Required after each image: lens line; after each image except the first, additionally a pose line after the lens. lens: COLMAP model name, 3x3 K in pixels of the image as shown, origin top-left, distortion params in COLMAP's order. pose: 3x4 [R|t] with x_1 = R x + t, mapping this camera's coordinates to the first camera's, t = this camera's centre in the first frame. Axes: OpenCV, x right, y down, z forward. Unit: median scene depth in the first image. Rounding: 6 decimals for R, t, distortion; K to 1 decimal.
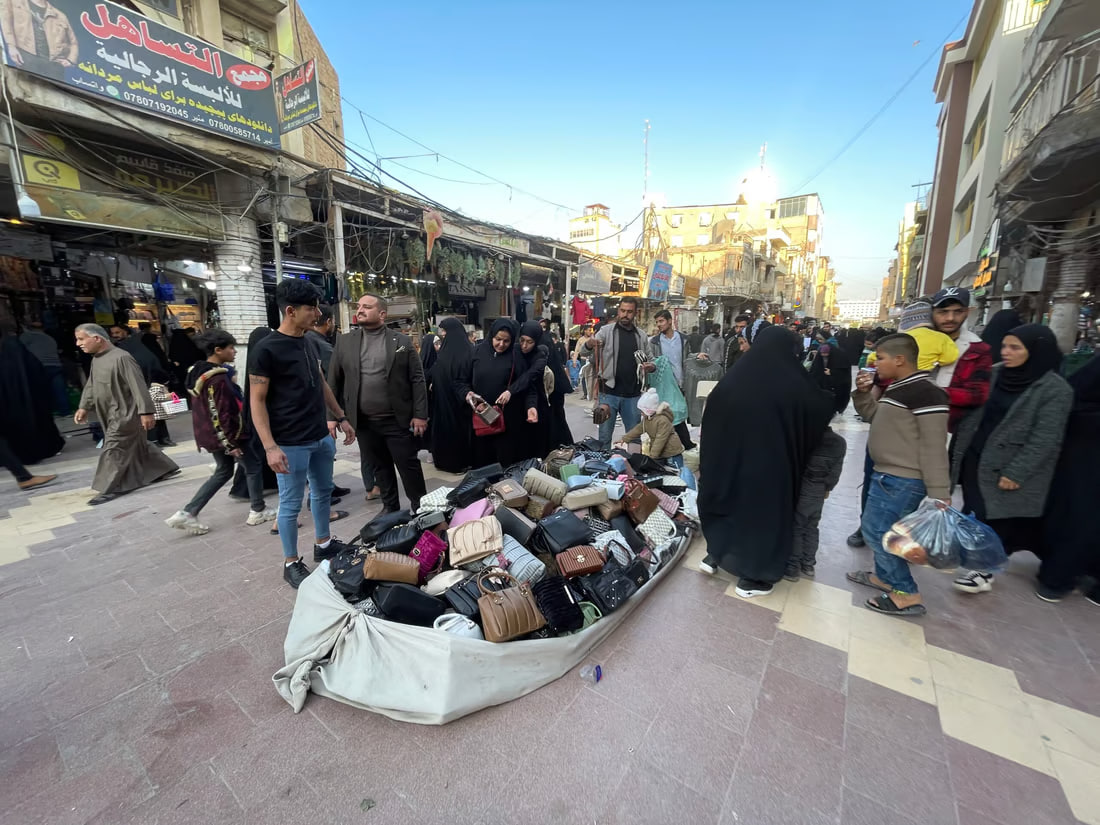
lens RADIAL K [[443.5, 0, 552.4], [0, 443.5, 409.0], [0, 0, 1]] dist [-0.002331, -0.000242]
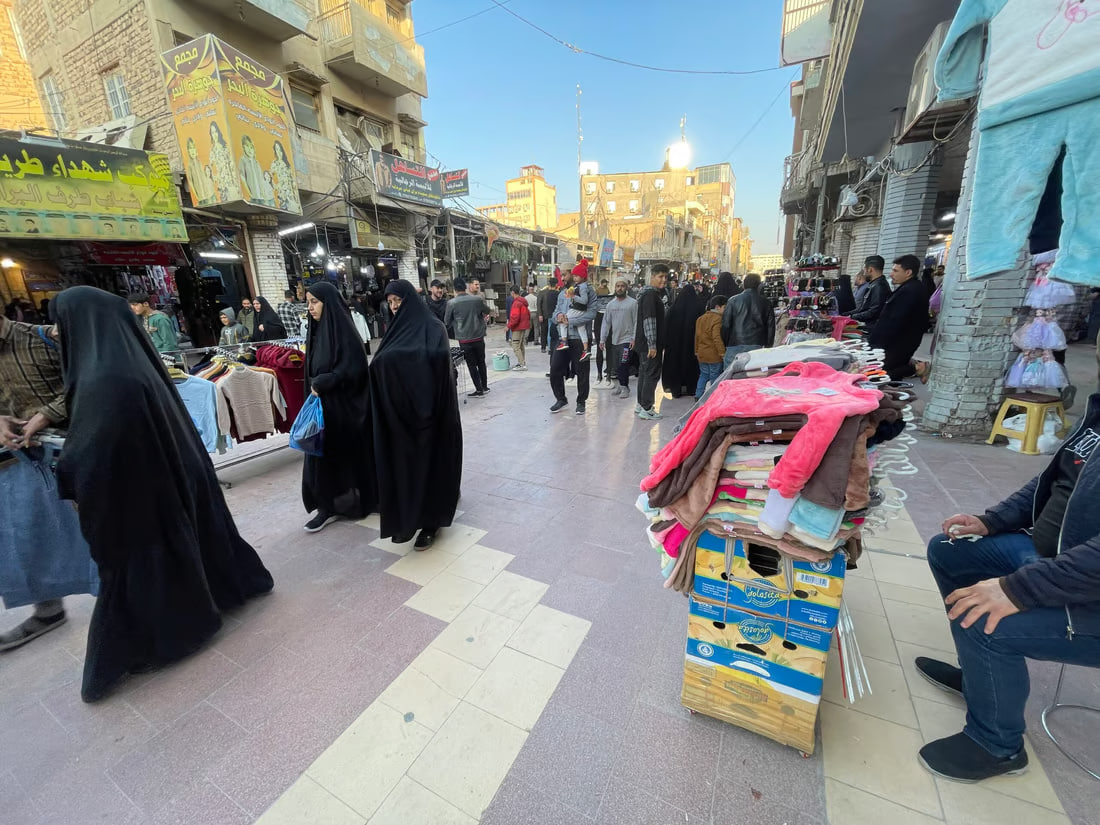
lens RADIAL K [[443.5, 0, 552.4], [0, 443.5, 409.0], [0, 0, 1]] dist [-0.002331, -0.000242]
pose [[0.989611, -0.068342, 0.126489, -0.154395], [0.057608, 0.994571, 0.086657, 0.079793], [-0.131724, -0.078470, 0.988176, -0.444749]]
